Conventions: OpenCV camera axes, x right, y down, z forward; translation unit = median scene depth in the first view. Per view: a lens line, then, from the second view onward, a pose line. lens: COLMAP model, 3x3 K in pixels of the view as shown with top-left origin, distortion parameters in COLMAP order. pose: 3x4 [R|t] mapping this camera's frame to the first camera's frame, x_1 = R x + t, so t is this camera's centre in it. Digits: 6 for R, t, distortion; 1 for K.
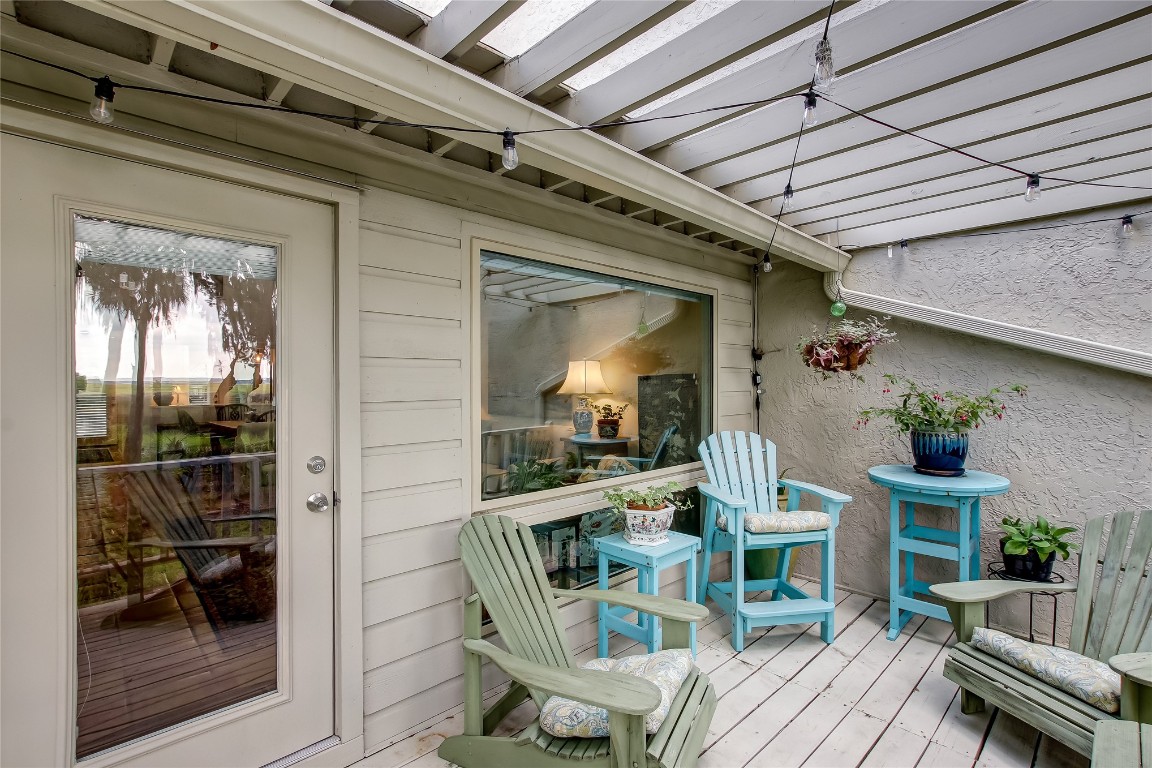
lens RADIAL K [[535.0, 0, 575.0], [0, 535.0, 382.5], [0, 0, 1]] dist [-0.006508, 0.001470]
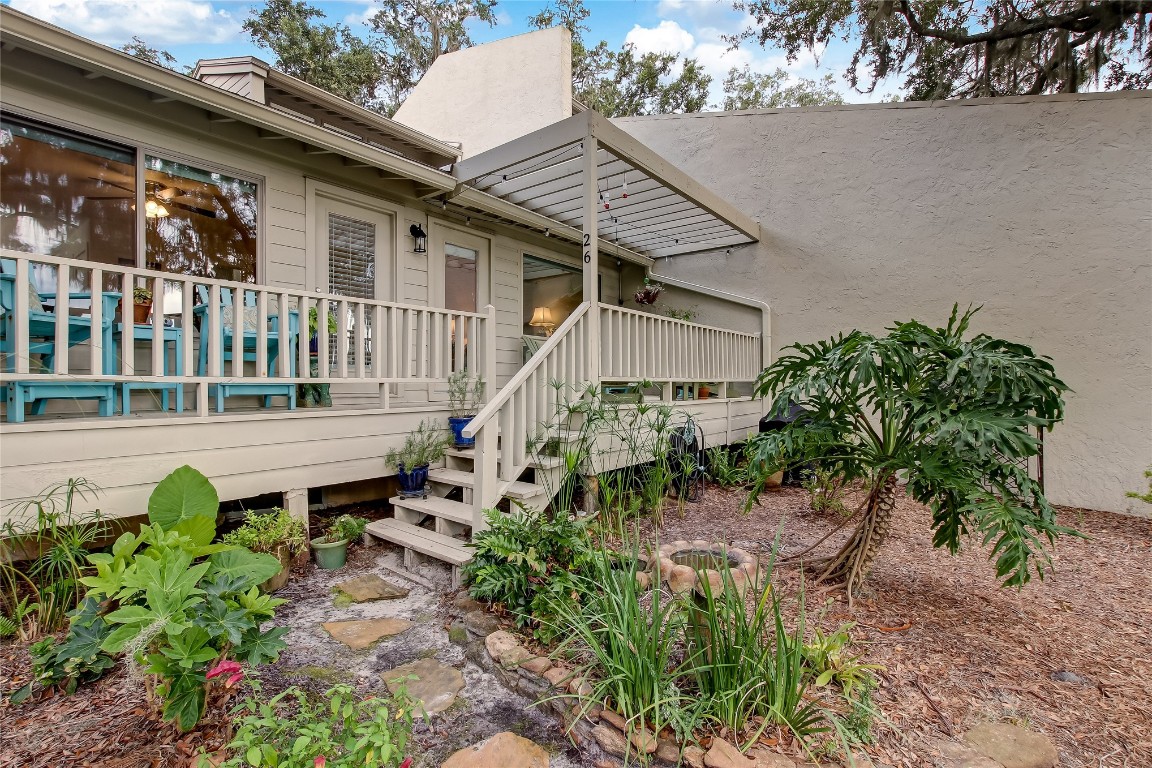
lens RADIAL K [[535.0, 0, 573.9], [0, 535.0, 383.8], [0, 0, 1]] dist [-0.006508, 0.001470]
pose [[0.987405, -0.002675, 0.158188, -0.290384], [0.002732, 0.999996, -0.000142, 0.387910], [-0.158187, 0.000573, 0.987409, -1.611224]]
